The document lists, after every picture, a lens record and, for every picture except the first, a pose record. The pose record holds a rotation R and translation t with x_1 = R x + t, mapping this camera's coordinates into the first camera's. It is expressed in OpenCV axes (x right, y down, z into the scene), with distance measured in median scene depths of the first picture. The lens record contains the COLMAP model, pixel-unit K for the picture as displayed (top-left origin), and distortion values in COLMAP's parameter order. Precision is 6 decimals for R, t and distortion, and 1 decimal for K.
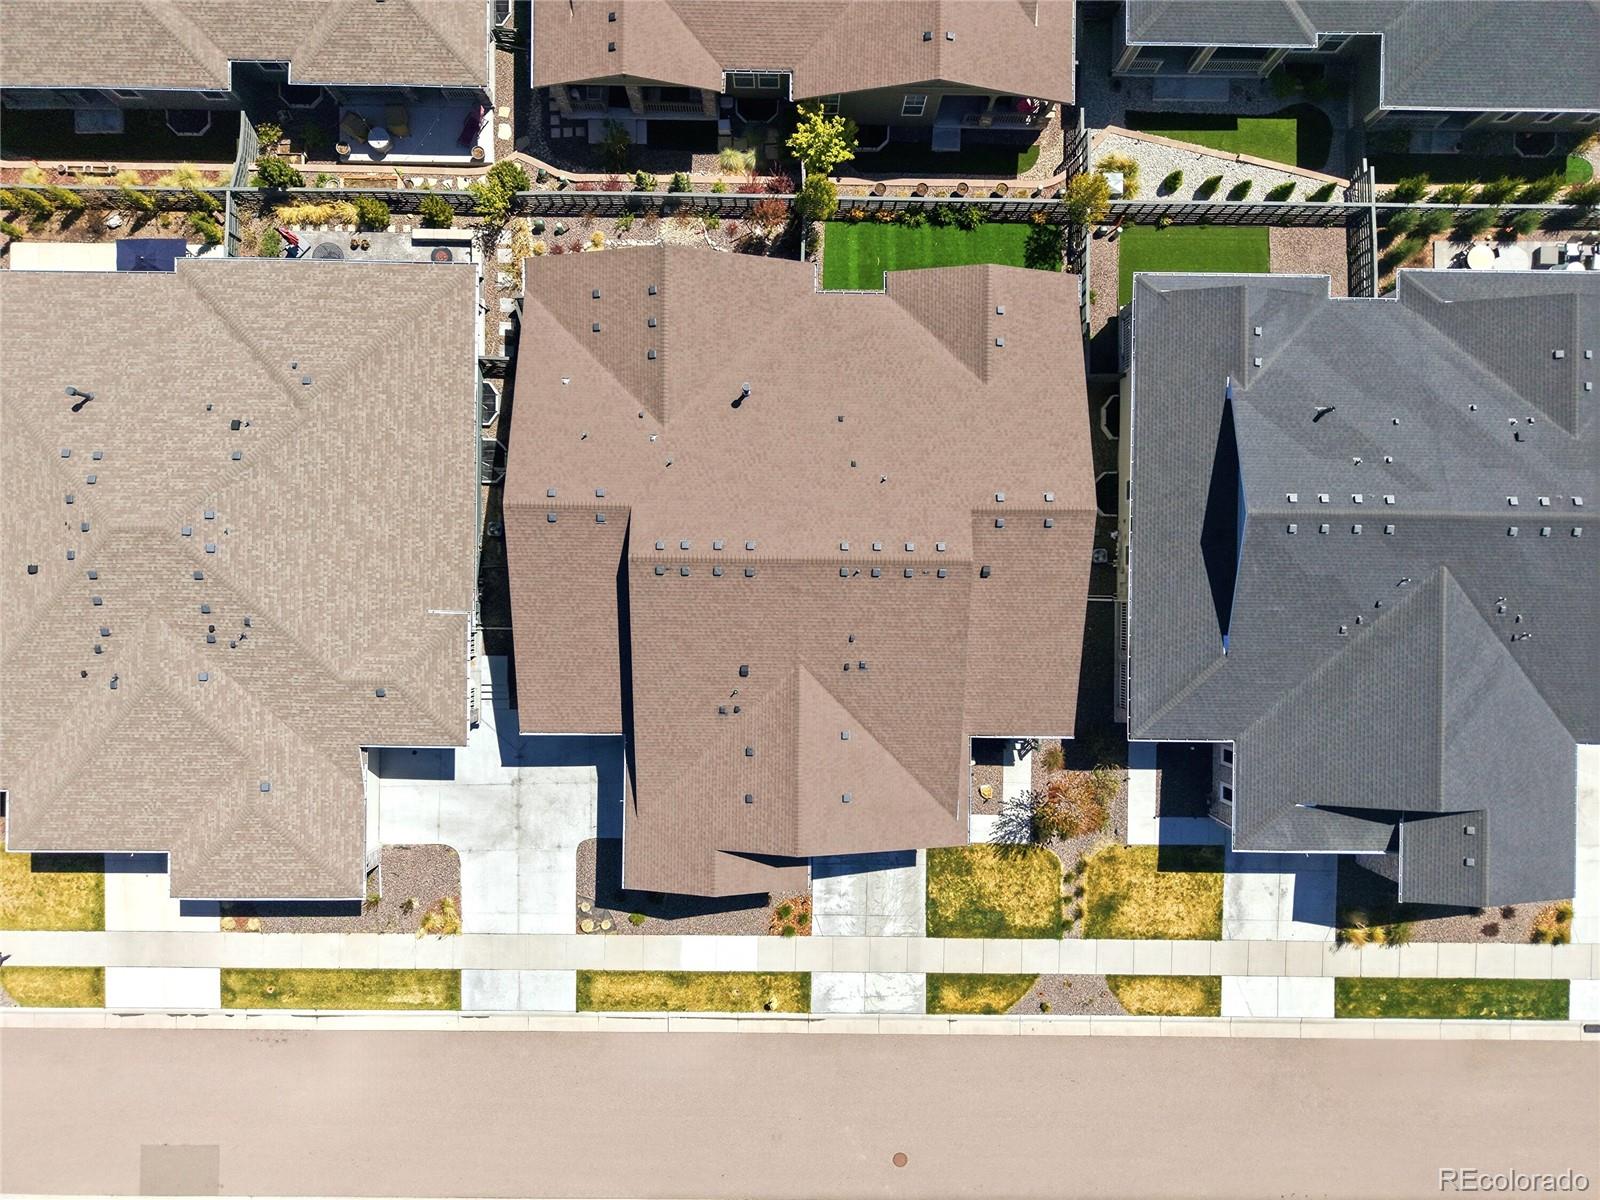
lens RADIAL K [[1067.5, 0, 805.4], [0, 1067.5, 599.4], [0, 0, 1]] dist [0.031388, -0.034645]
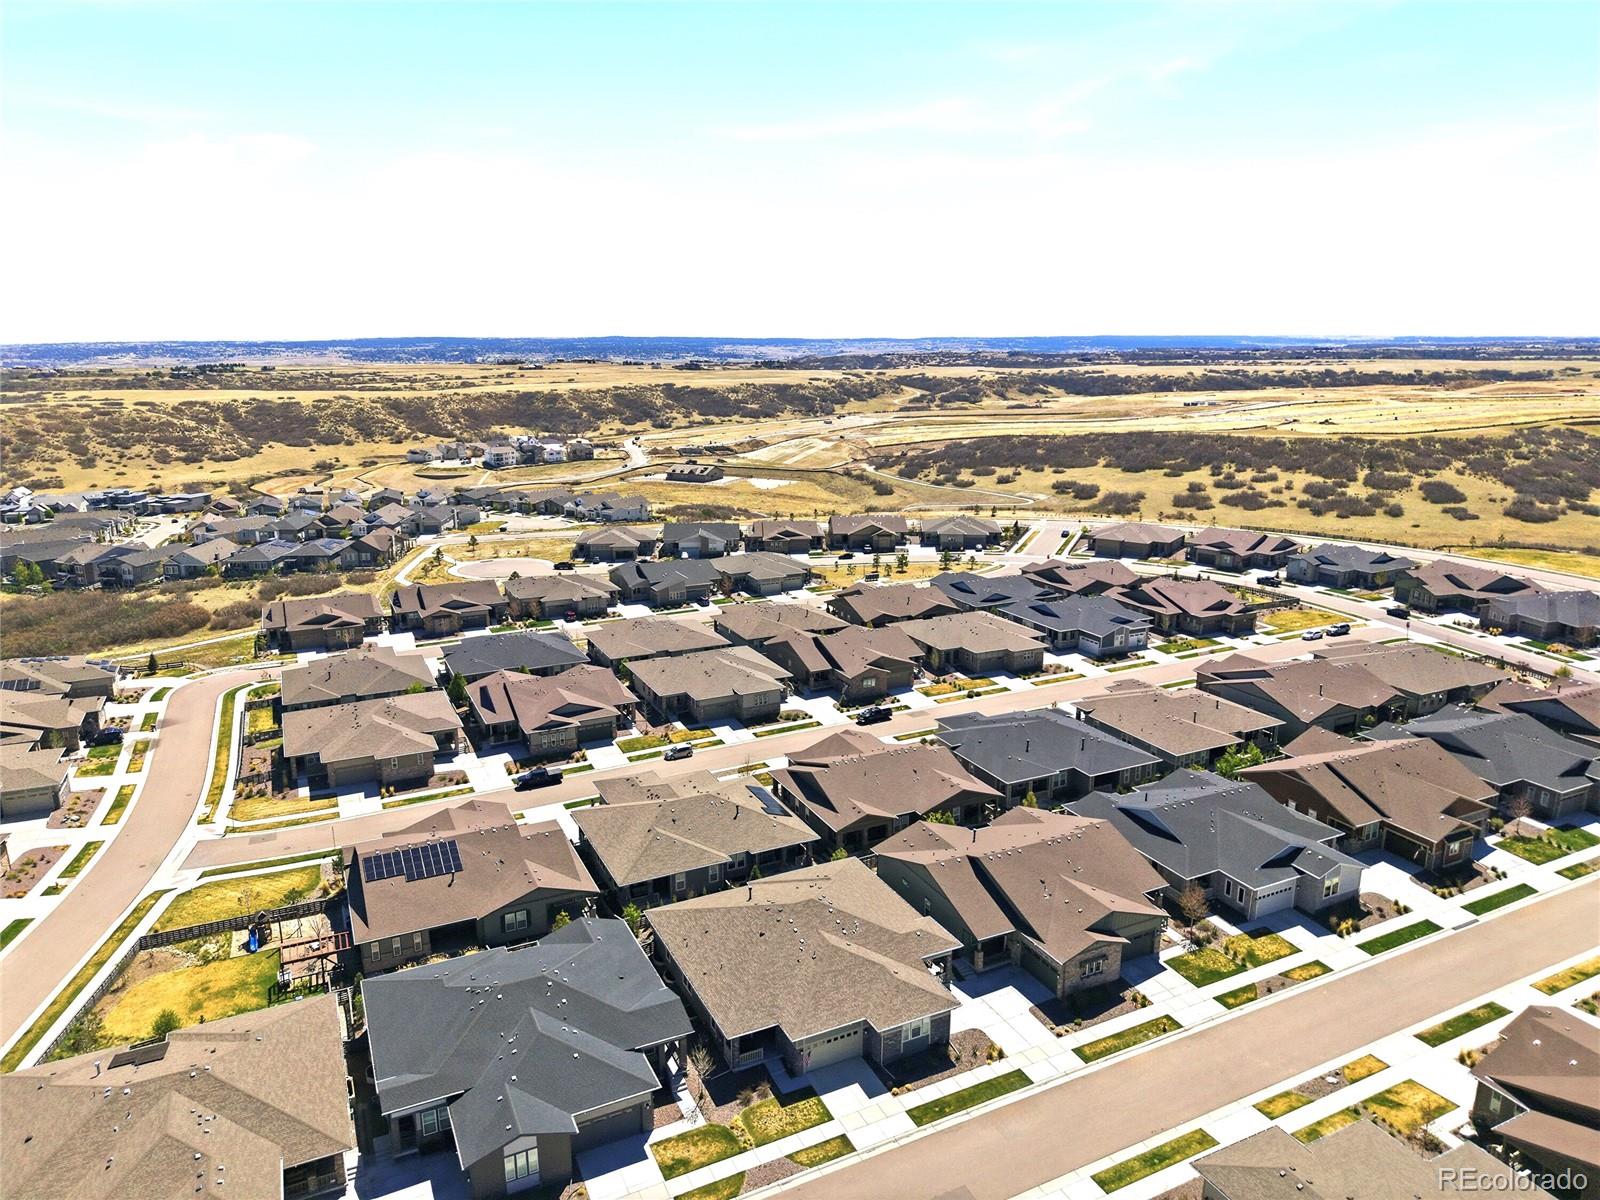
lens RADIAL K [[1067.5, 0, 805.4], [0, 1067.5, 599.4], [0, 0, 1]] dist [0.031388, -0.034645]
pose [[0.892180, -0.119176, 0.435675, -1.324779], [0.451680, 0.233792, -0.861003, 1.537458], [0.000753, 0.964955, 0.262414, -0.220644]]
